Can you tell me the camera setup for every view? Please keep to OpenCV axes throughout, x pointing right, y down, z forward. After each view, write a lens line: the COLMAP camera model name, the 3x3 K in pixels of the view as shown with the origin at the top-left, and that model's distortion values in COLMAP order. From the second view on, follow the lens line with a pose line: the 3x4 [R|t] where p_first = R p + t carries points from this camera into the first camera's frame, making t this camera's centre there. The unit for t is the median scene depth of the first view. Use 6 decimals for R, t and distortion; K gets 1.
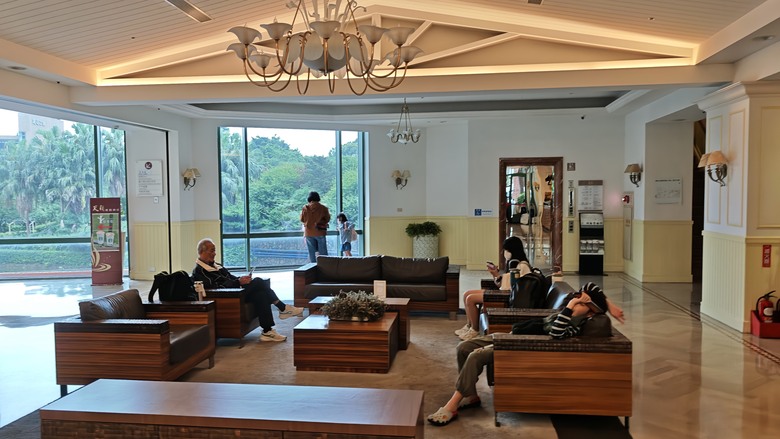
lens RADIAL K [[631.6, 0, 388.8], [0, 631.6, 218.4], [0, 0, 1]] dist [-0.004784, 0.000112]
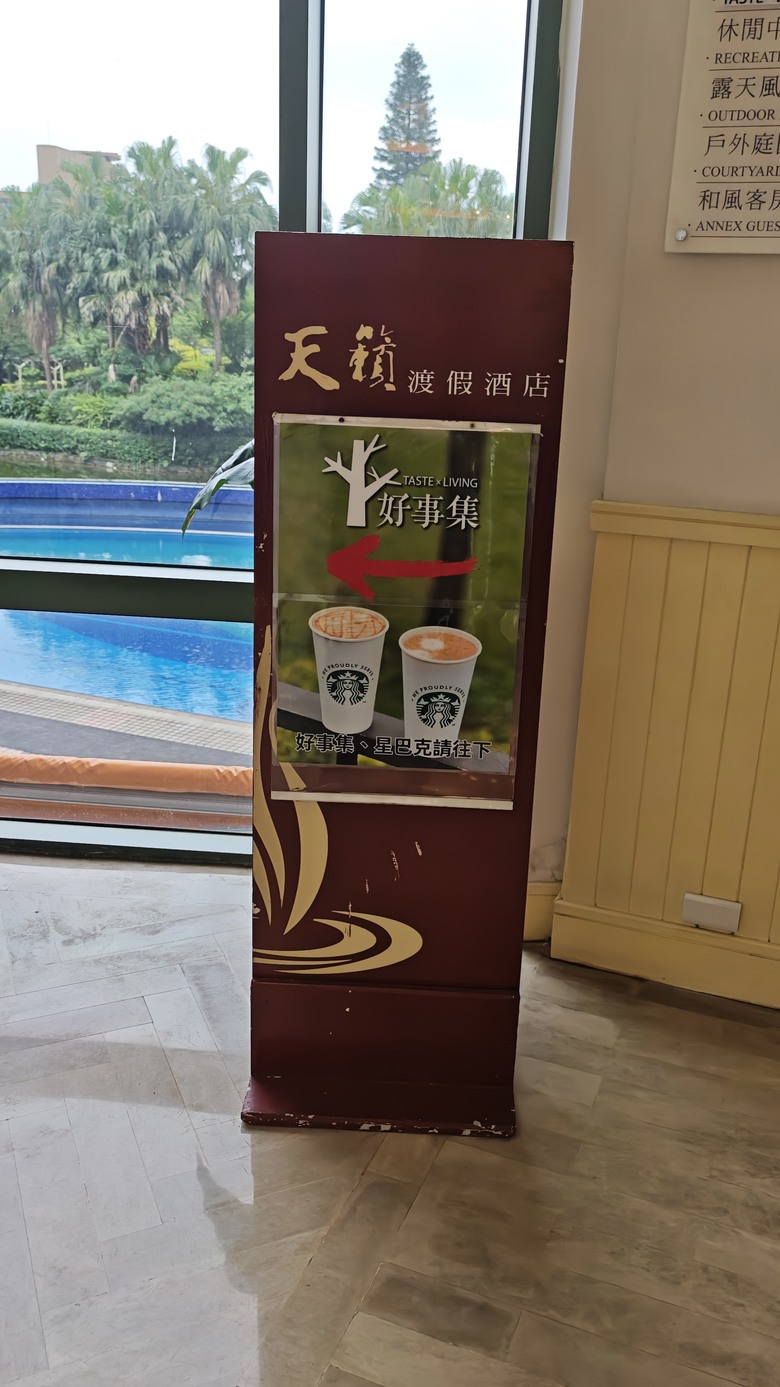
lens RADIAL K [[1123.1, 0, 394.1], [0, 1123.1, 694.3], [0, 0, 1]] dist [-0.004784, 0.000112]
pose [[0.968376, 0.122447, -0.217383, -0.090881], [-0.060036, 0.960045, 0.273329, -0.003084], [0.242165, -0.251634, 0.937036, 0.183972]]
